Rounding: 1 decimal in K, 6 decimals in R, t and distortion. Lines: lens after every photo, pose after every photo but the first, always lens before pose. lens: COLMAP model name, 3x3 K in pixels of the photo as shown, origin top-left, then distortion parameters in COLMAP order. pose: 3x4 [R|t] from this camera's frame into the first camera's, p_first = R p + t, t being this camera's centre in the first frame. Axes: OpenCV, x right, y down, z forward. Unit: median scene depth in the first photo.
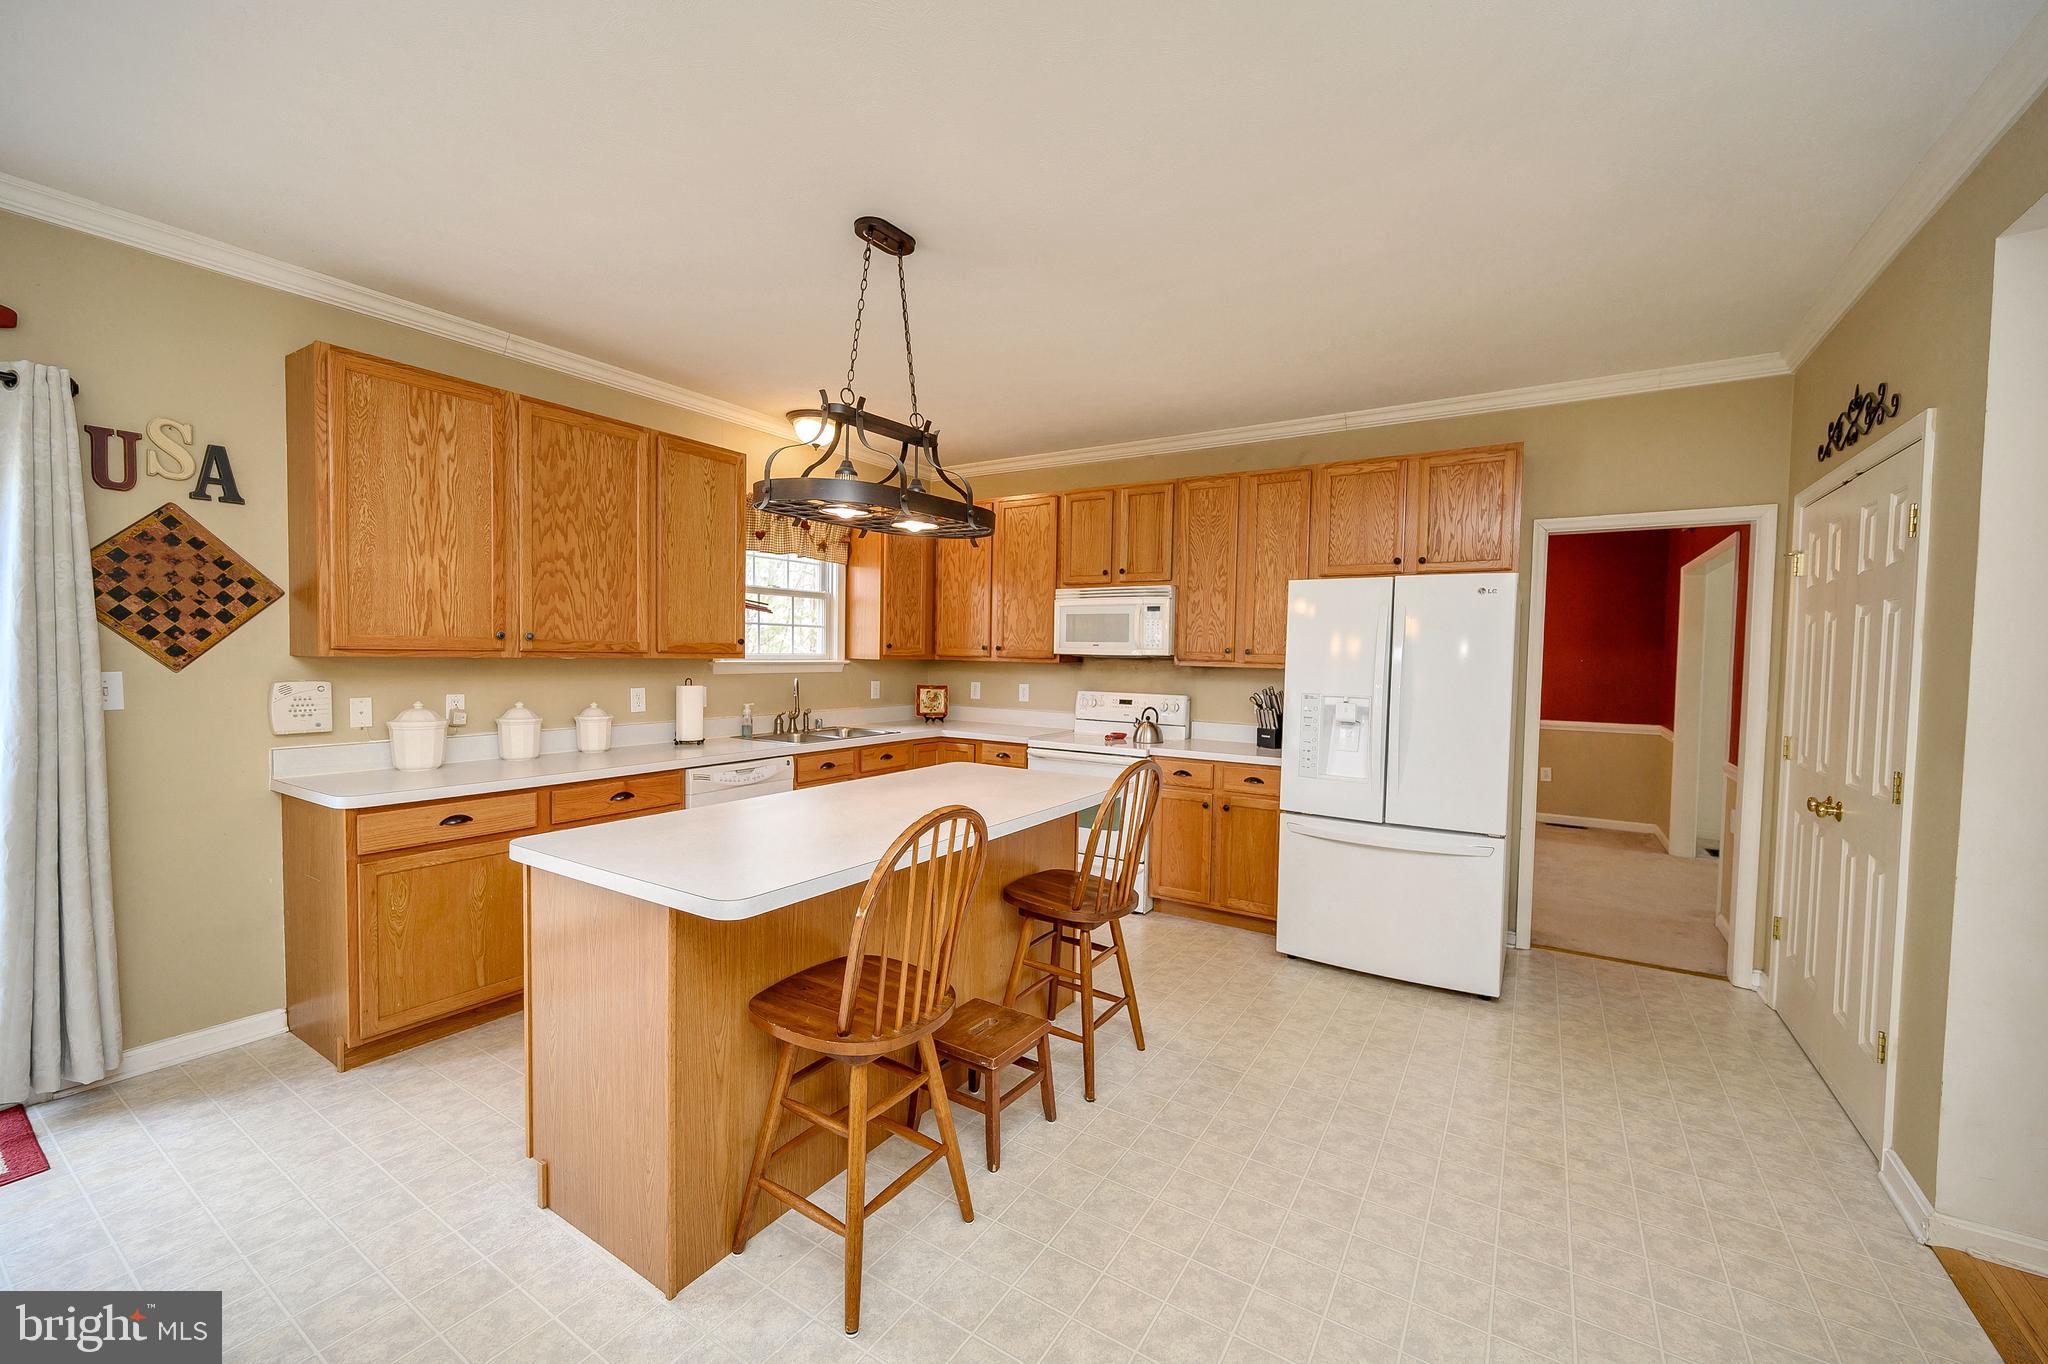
lens RADIAL K [[804.1, 0, 1025.3], [0, 804.1, 680.0], [0, 0, 1]] dist [-0.001431, 0.000580]
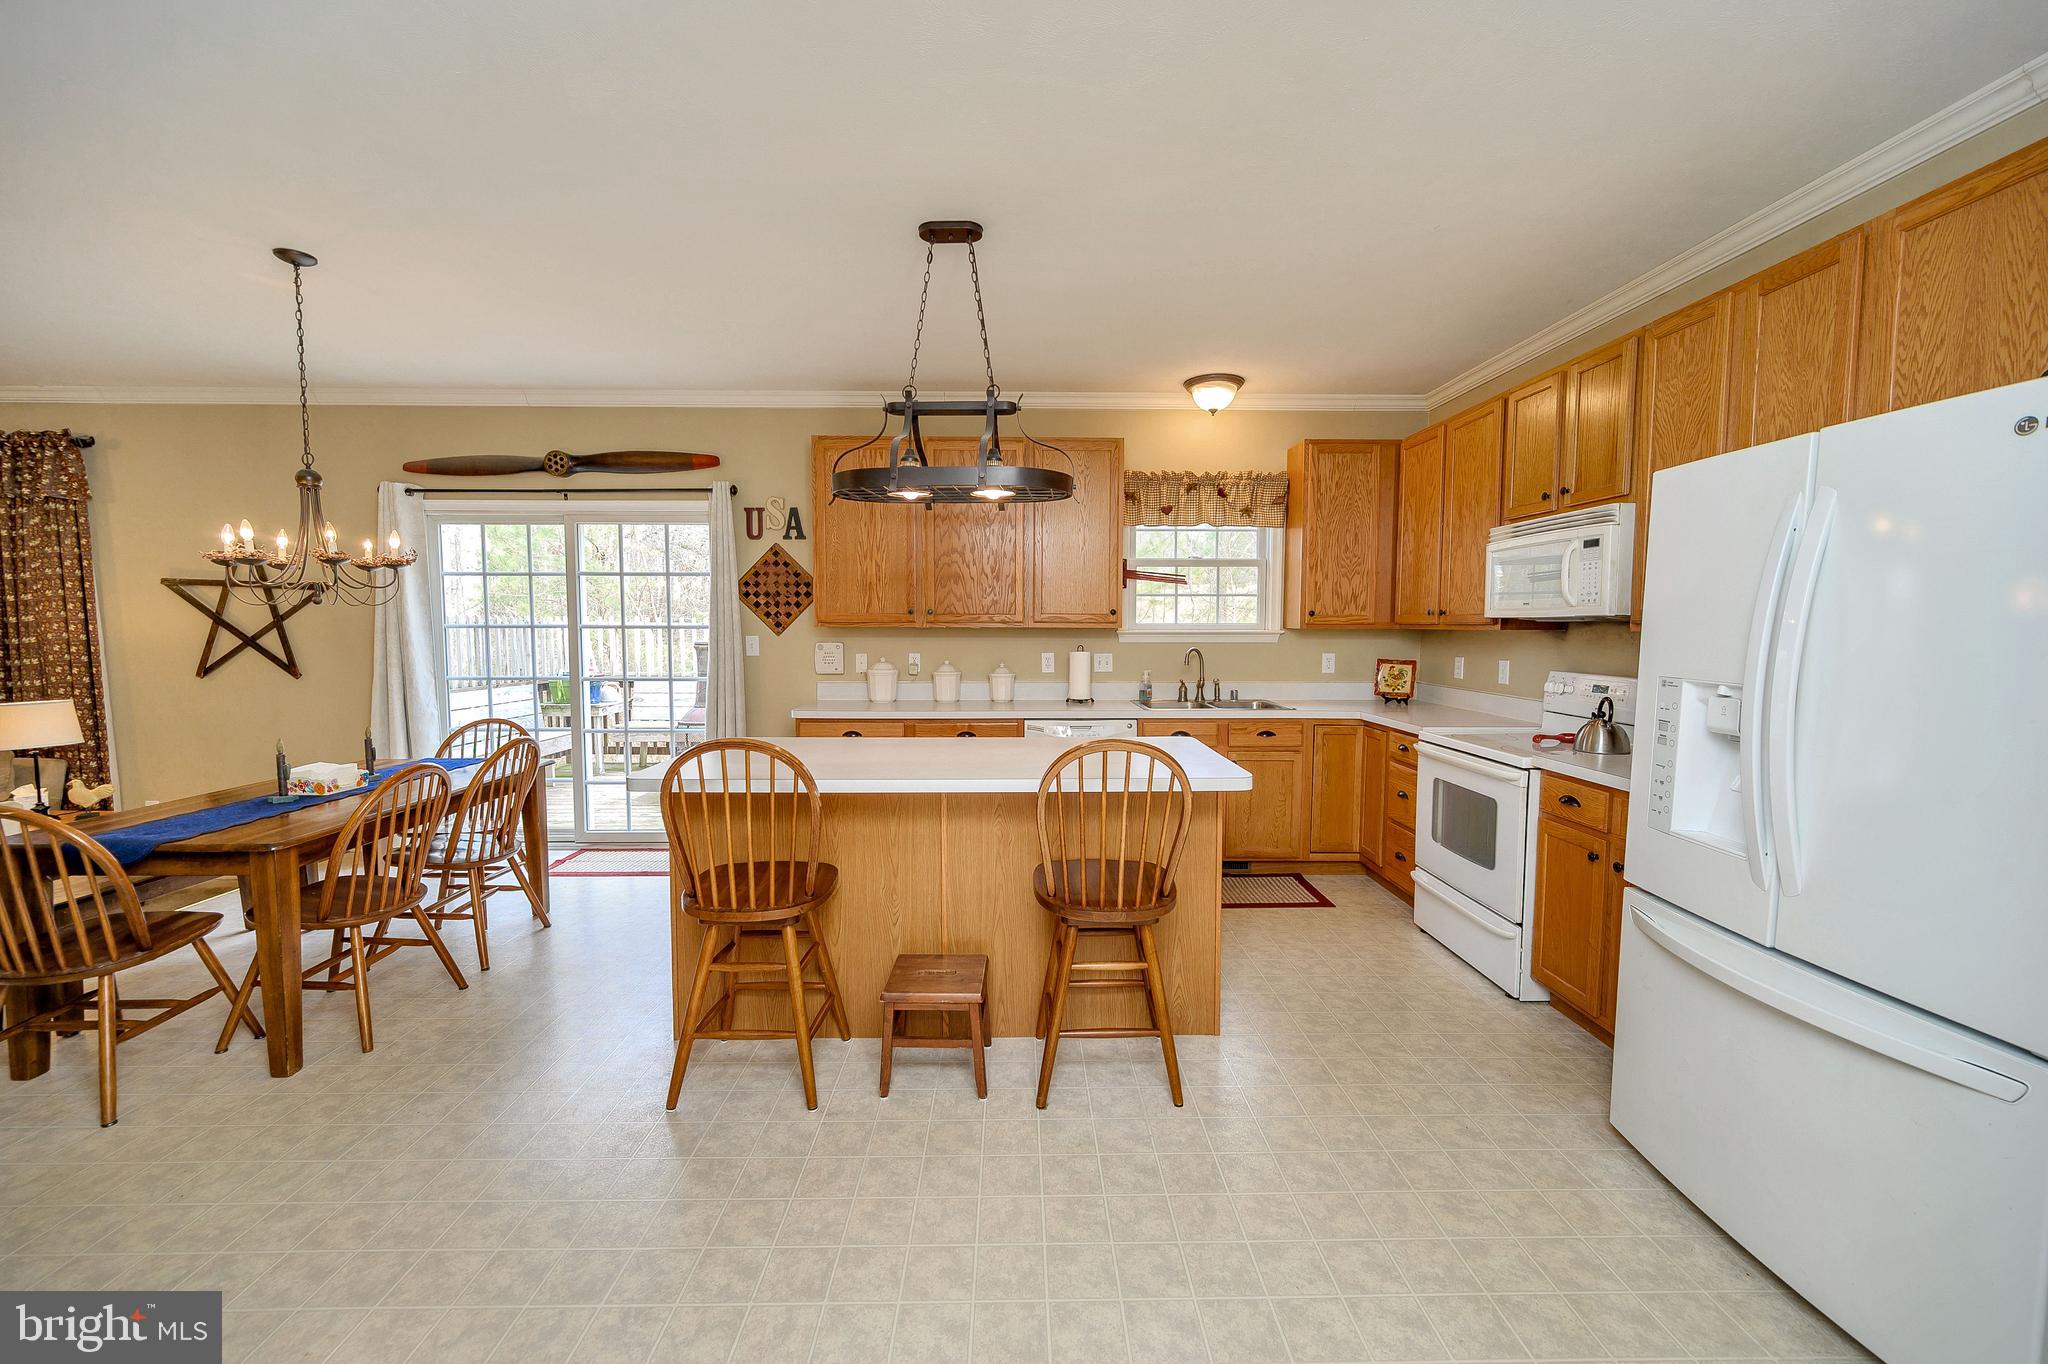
lens RADIAL K [[804.1, 0, 1029.5], [0, 804.1, 675.7], [0, 0, 1]] dist [-0.001431, 0.000580]
pose [[0.552333, 0.037694, -0.832771, 0.529362], [-0.020791, 0.999289, 0.031442, 0.006957], [0.833364, -0.000052, 0.552724, 0.320962]]
